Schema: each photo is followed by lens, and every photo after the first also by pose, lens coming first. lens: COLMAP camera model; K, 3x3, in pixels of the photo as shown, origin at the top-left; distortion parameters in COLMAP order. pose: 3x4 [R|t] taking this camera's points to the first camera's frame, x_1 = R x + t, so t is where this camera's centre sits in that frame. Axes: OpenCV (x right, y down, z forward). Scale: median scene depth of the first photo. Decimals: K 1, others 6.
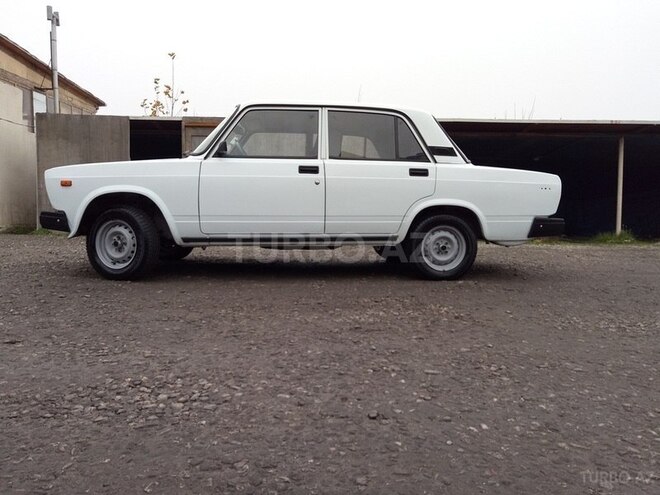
lens RADIAL K [[500.3, 0, 327.1], [0, 500.3, 246.1], [0, 0, 1]] dist [0.040274, -0.063933]
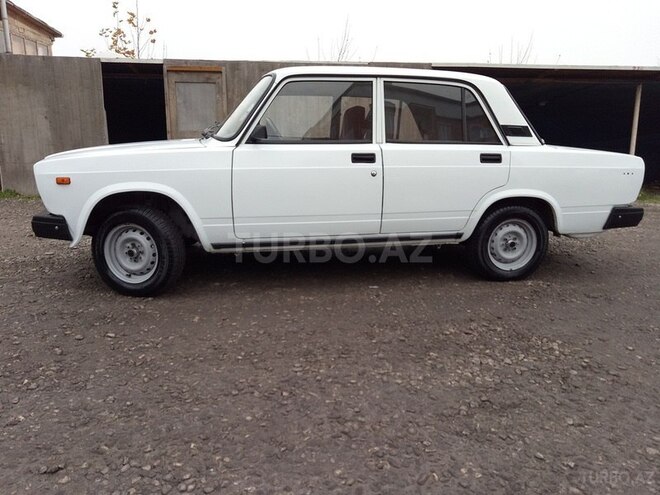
lens RADIAL K [[500.3, 0, 327.1], [0, 500.3, 246.1], [0, 0, 1]] dist [0.040274, -0.063933]
pose [[0.997631, -0.018176, 0.066341, -0.146512], [0.008806, 0.990268, 0.138891, -0.118407], [-0.068220, -0.137978, 0.988083, 0.163185]]
